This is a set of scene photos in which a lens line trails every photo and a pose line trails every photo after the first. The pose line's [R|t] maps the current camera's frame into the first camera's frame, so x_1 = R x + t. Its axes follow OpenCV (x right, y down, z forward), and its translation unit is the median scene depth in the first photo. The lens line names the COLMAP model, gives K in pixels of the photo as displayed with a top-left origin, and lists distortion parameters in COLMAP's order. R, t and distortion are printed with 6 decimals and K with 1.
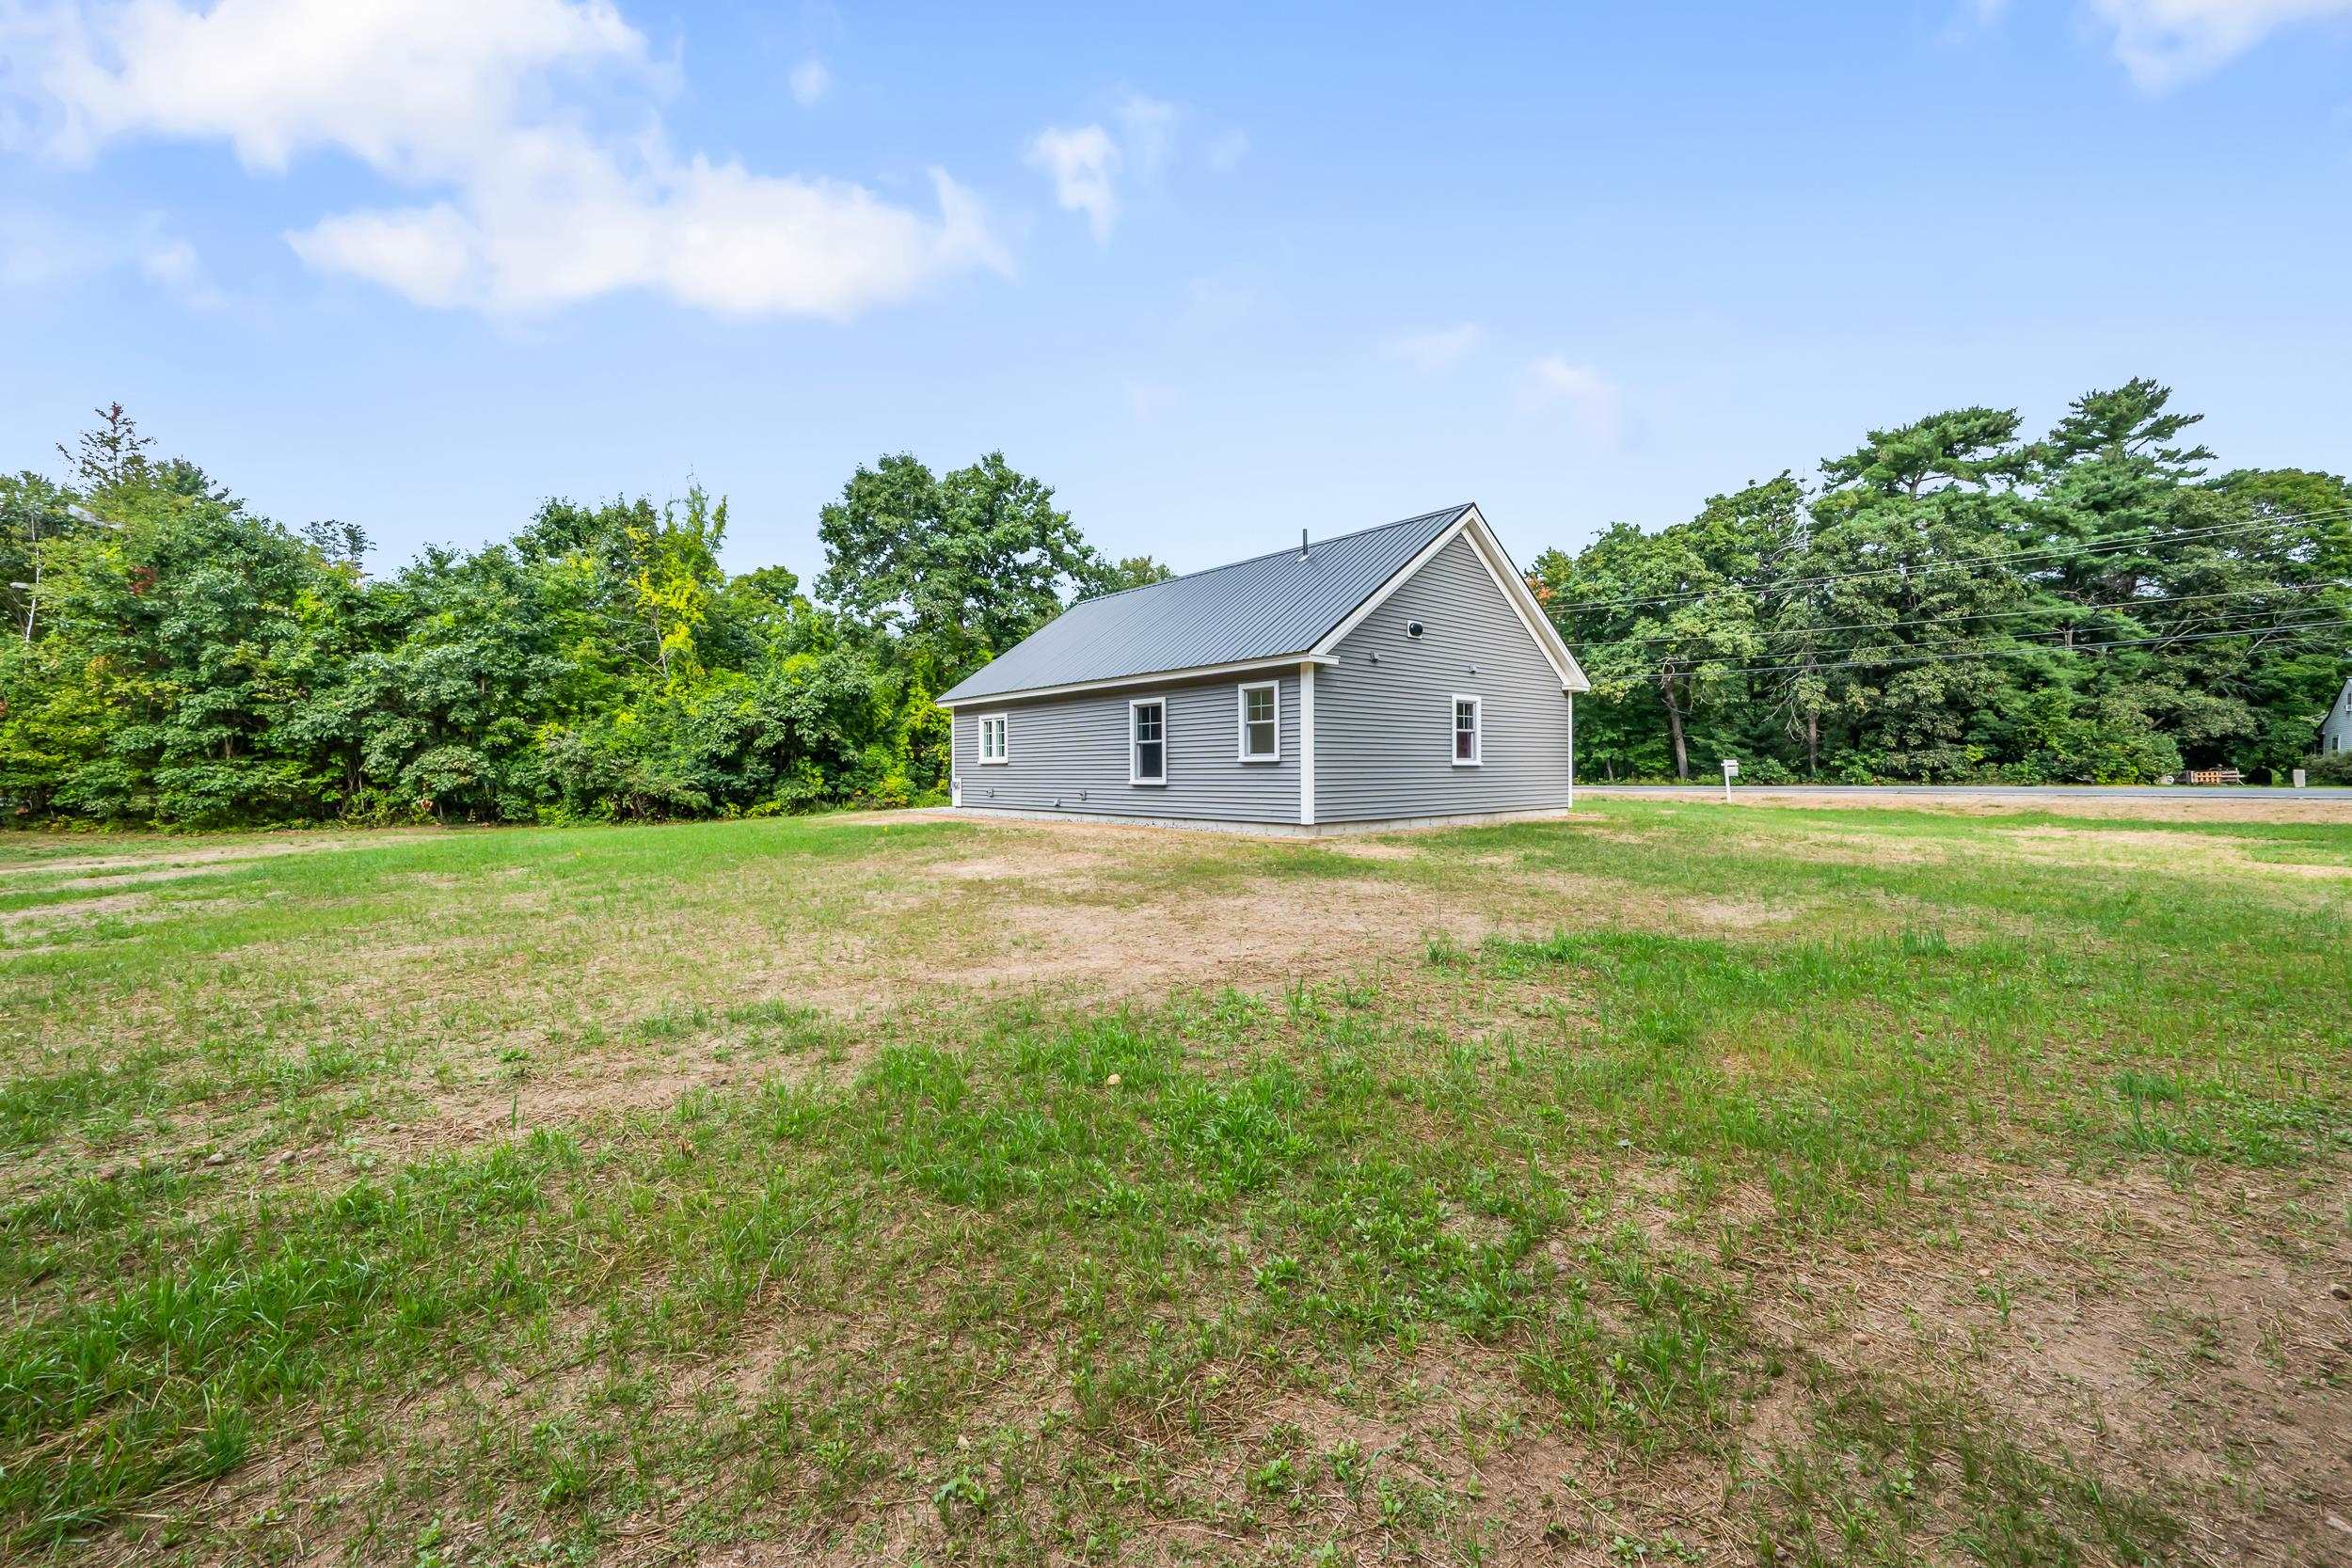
lens RADIAL K [[942.1, 0, 1193.9], [0, 942.1, 756.2], [0, 0, 1]] dist [-0.000900, -0.000008]
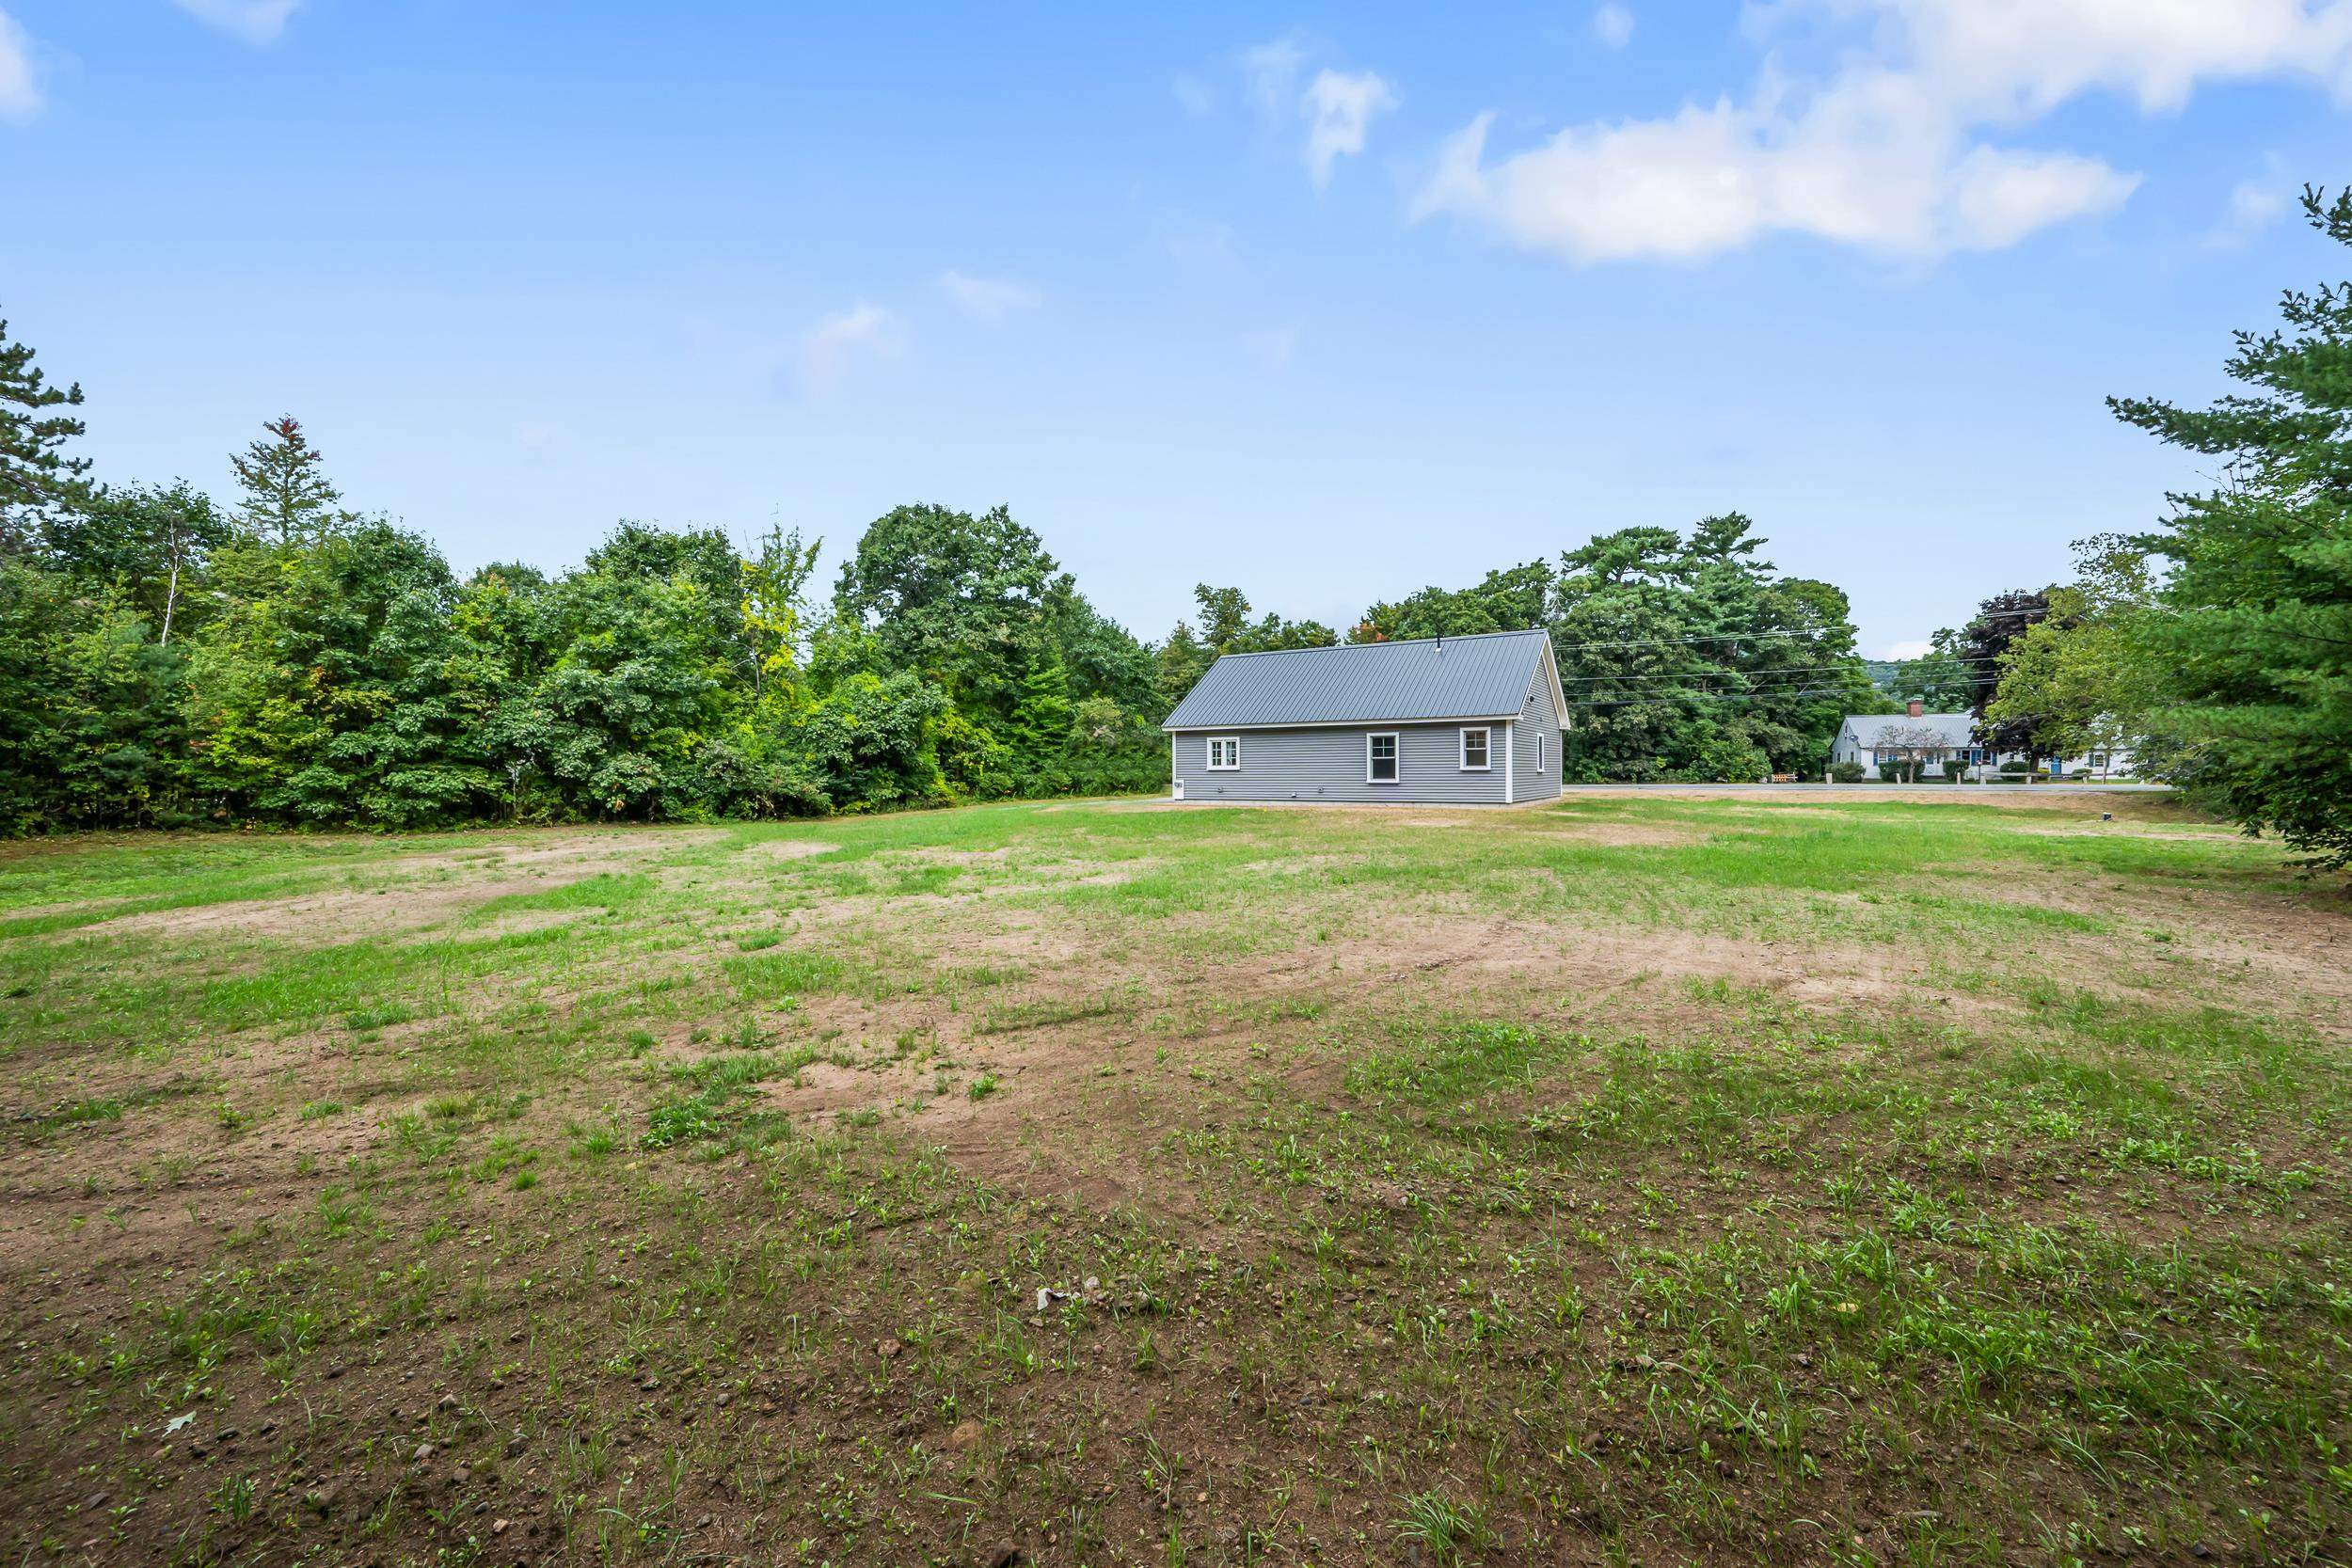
lens RADIAL K [[942.1, 0, 1193.9], [0, 942.1, 756.2], [0, 0, 1]] dist [-0.000900, -0.000008]
pose [[0.951379, 0.005464, 0.307973, -0.341323], [-0.004543, 0.999983, -0.003708, -0.004124], [-0.307988, 0.002128, 0.951388, -0.196144]]
